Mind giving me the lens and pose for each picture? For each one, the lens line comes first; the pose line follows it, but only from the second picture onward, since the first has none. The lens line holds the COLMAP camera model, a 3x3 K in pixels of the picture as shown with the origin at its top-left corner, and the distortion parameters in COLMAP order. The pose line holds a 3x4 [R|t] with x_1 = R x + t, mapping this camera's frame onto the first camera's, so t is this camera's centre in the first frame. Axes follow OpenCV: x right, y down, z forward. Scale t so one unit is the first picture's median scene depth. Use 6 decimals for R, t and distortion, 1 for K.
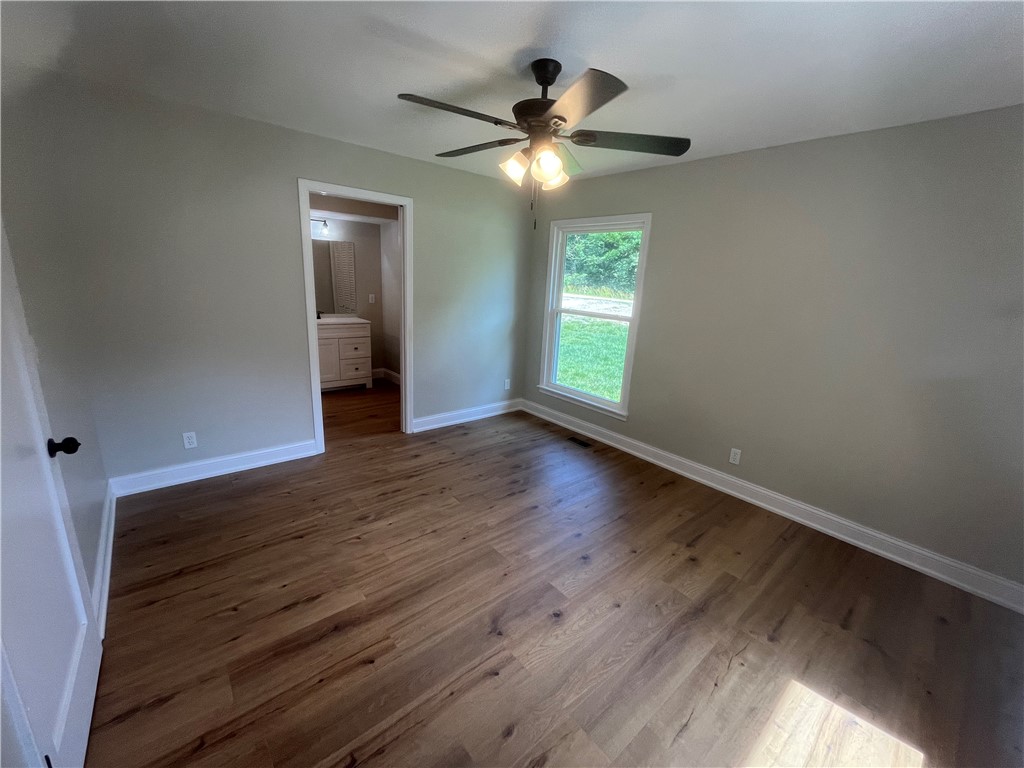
lens RADIAL K [[417.9, 0, 511.1], [0, 417.9, 384.6], [0, 0, 1]] dist [-0.001876, 0.000262]
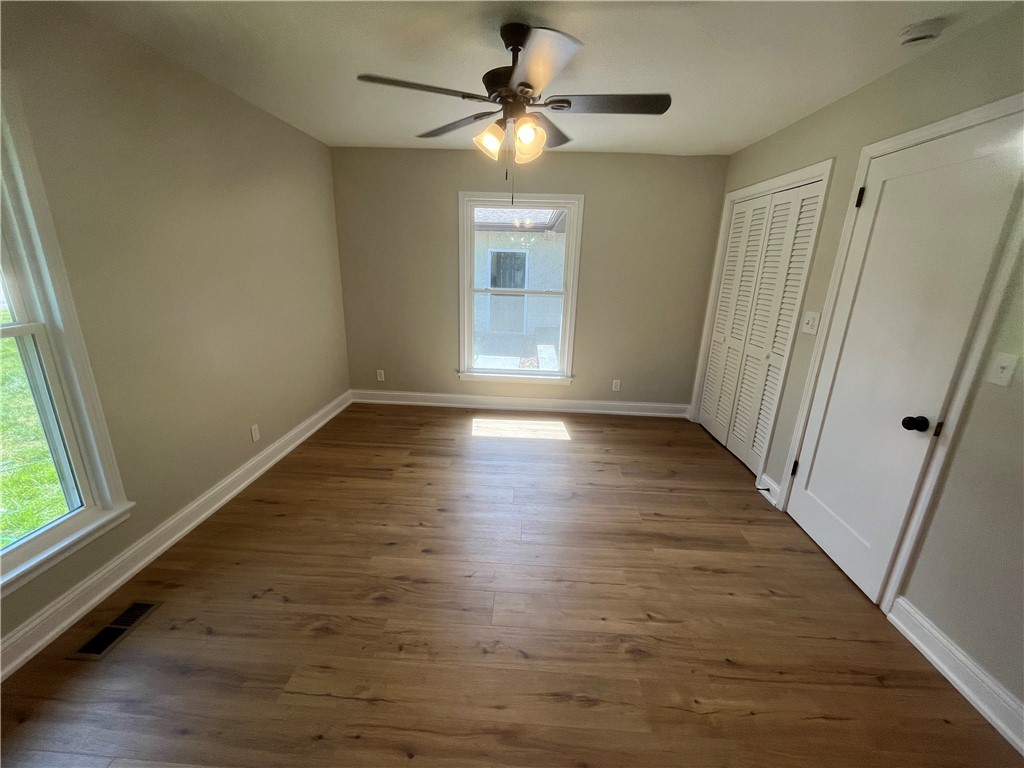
lens RADIAL K [[417.9, 0, 511.1], [0, 417.9, 384.6], [0, 0, 1]] dist [-0.001876, 0.000262]
pose [[-0.727543, -0.266797, 0.632061, -0.530169], [0.106888, 0.865958, 0.488561, -0.384000], [-0.677685, 0.423009, -0.601504, 1.399126]]
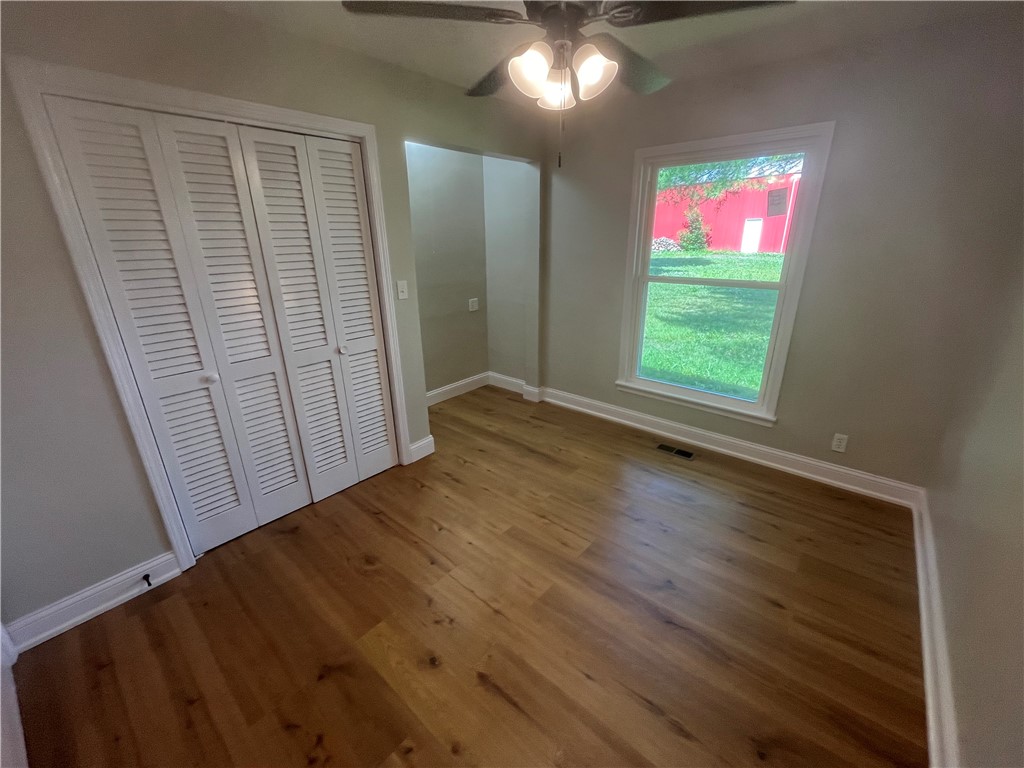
lens RADIAL K [[419.1, 0, 511.4], [0, 419.1, 384.9], [0, 0, 1]] dist [-0.000528, -0.000111]
pose [[0.987118, -0.103752, 0.121795, -0.361622], [0.092708, 0.991331, 0.093098, -0.136112], [-0.130399, -0.080607, 0.988179, 0.482035]]
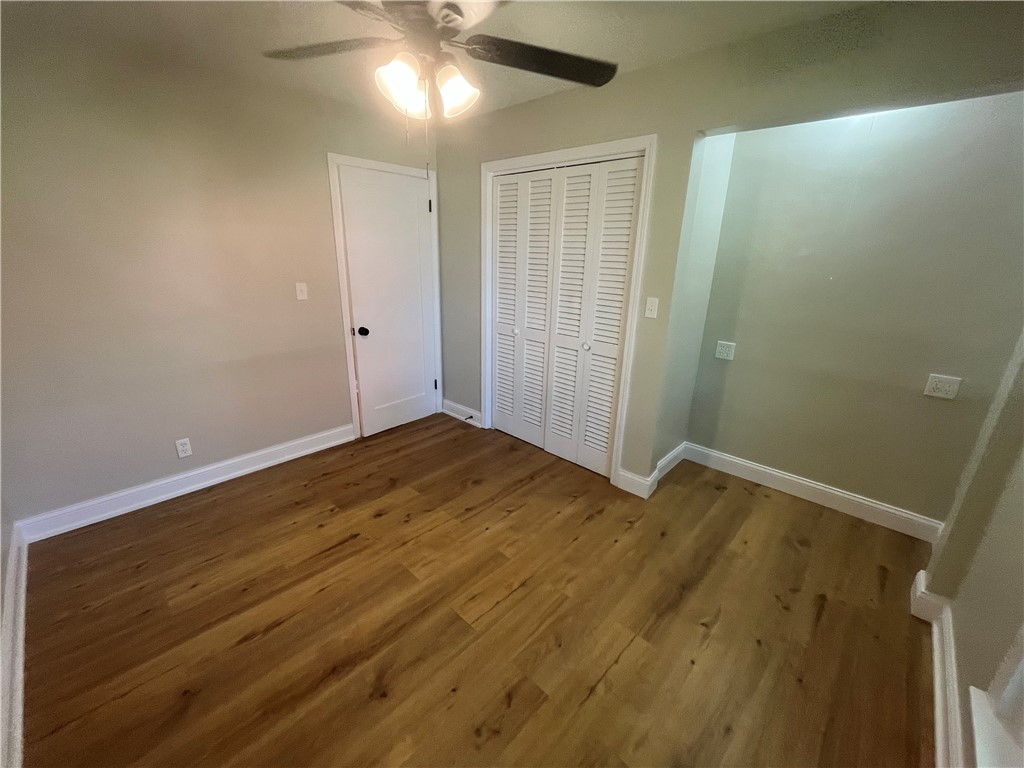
lens RADIAL K [[417.9, 0, 511.1], [0, 417.9, 384.6], [0, 0, 1]] dist [-0.001876, 0.000262]
pose [[0.112032, 0.270428, -0.956200, 0.387915], [-0.269984, 0.934344, 0.232615, -0.262271], [0.956325, 0.232099, 0.177688, 1.094818]]
